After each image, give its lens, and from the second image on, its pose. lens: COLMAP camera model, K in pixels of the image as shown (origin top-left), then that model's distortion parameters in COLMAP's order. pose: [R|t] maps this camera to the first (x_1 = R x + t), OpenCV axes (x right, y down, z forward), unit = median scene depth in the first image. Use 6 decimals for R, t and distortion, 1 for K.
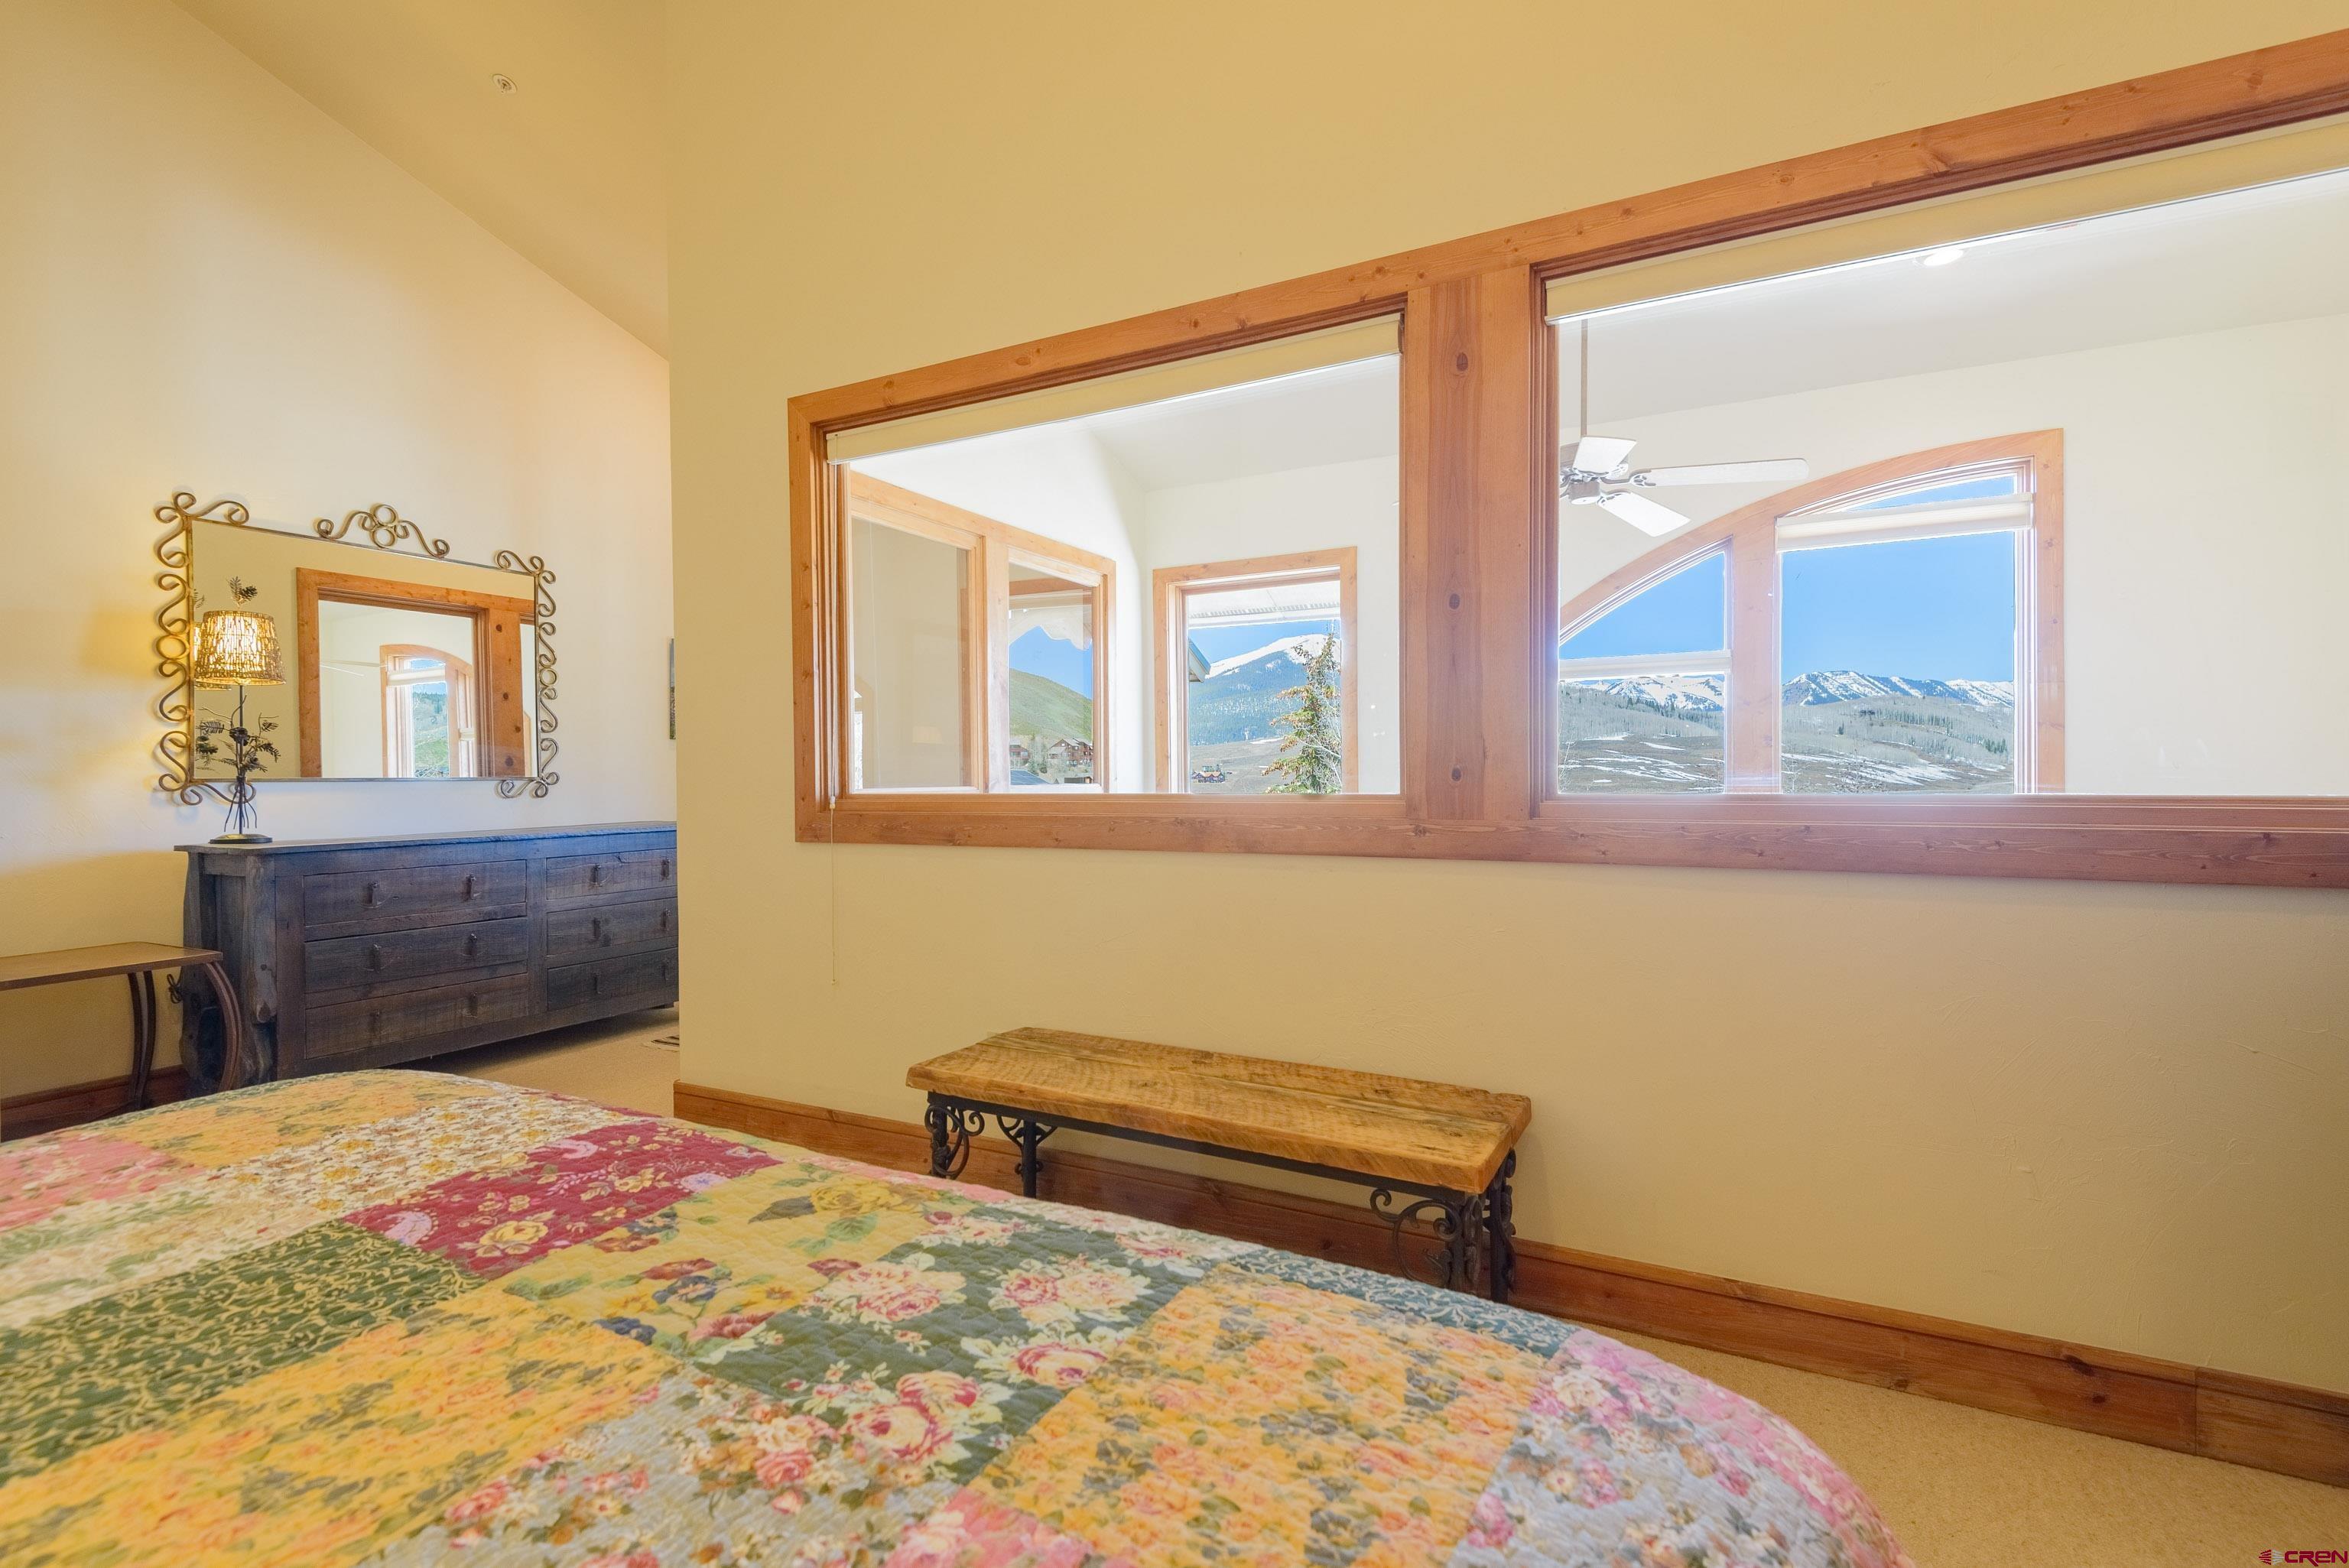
lens RADIAL K [[1060.7, 0, 1173.4], [0, 1060.7, 784.6], [0, 0, 1]] dist [0.017324, -0.005936]
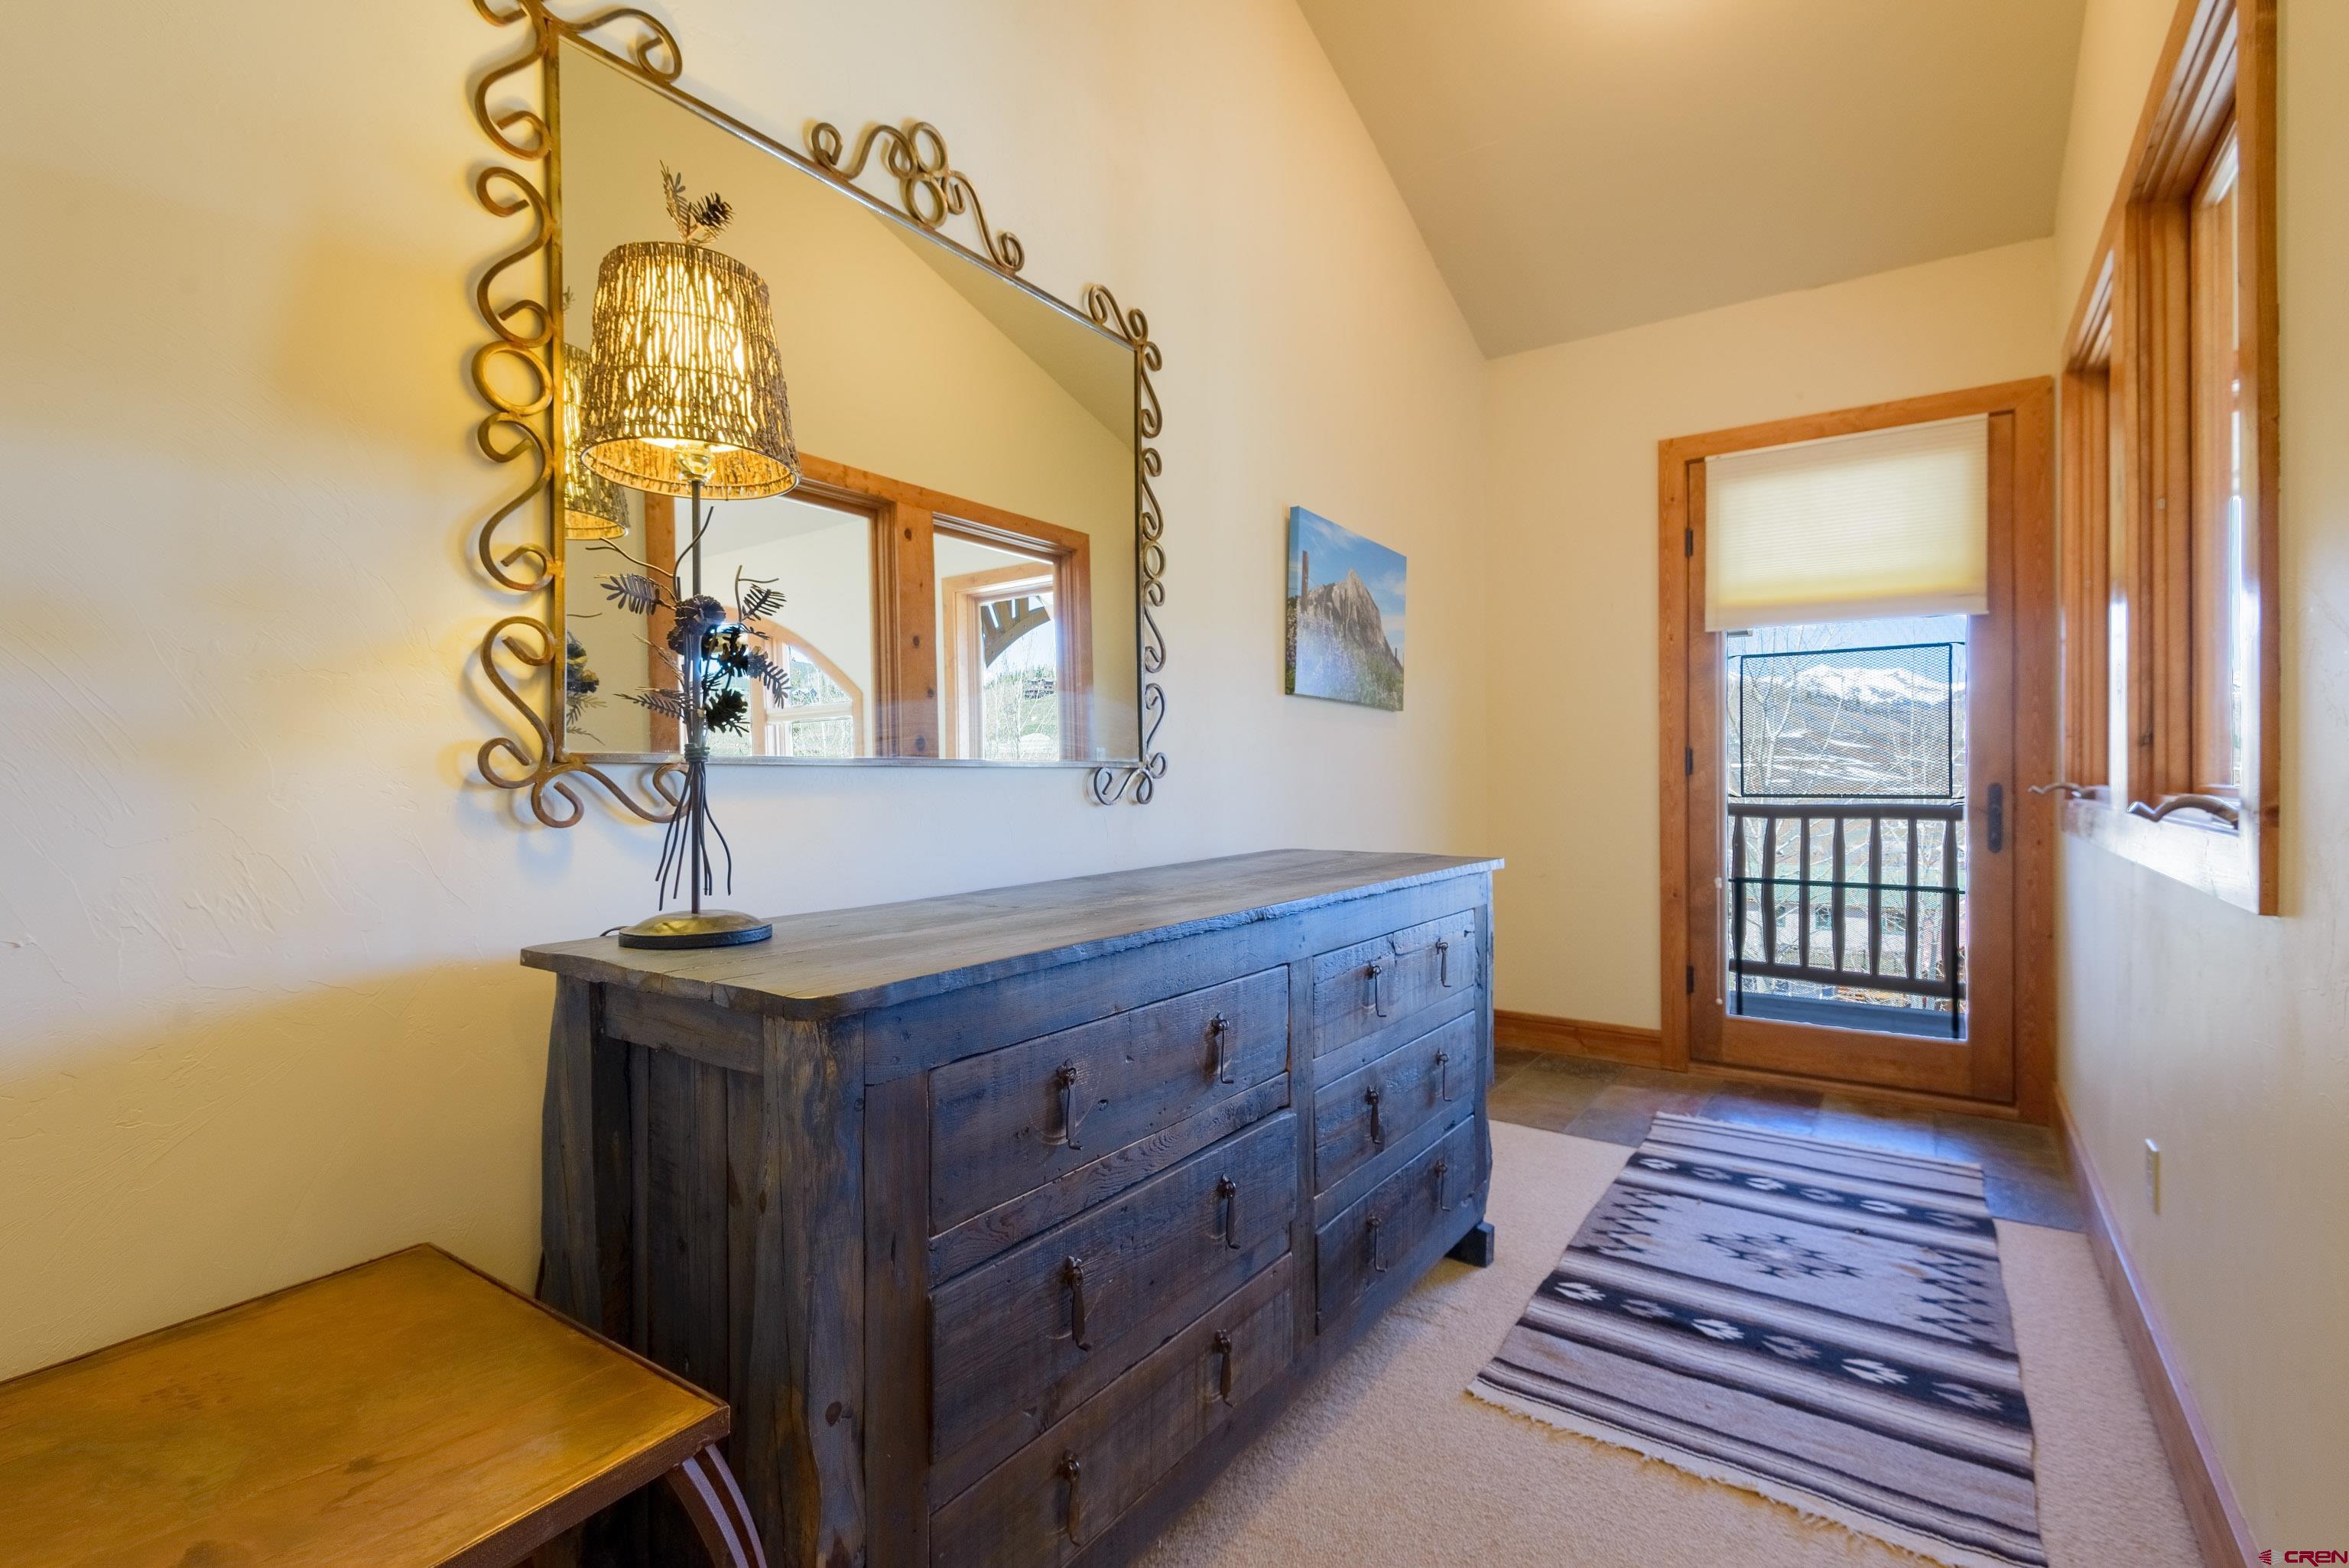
lens RADIAL K [[1060.7, 0, 1200.9], [0, 1060.7, 775.7], [0, 0, 1]] dist [0.017324, -0.005936]
pose [[0.993640, -0.001796, -0.112586, -0.665043], [0.000874, 0.999966, -0.008237, 0.005004], [0.112597, 0.008086, 0.993608, 0.673344]]
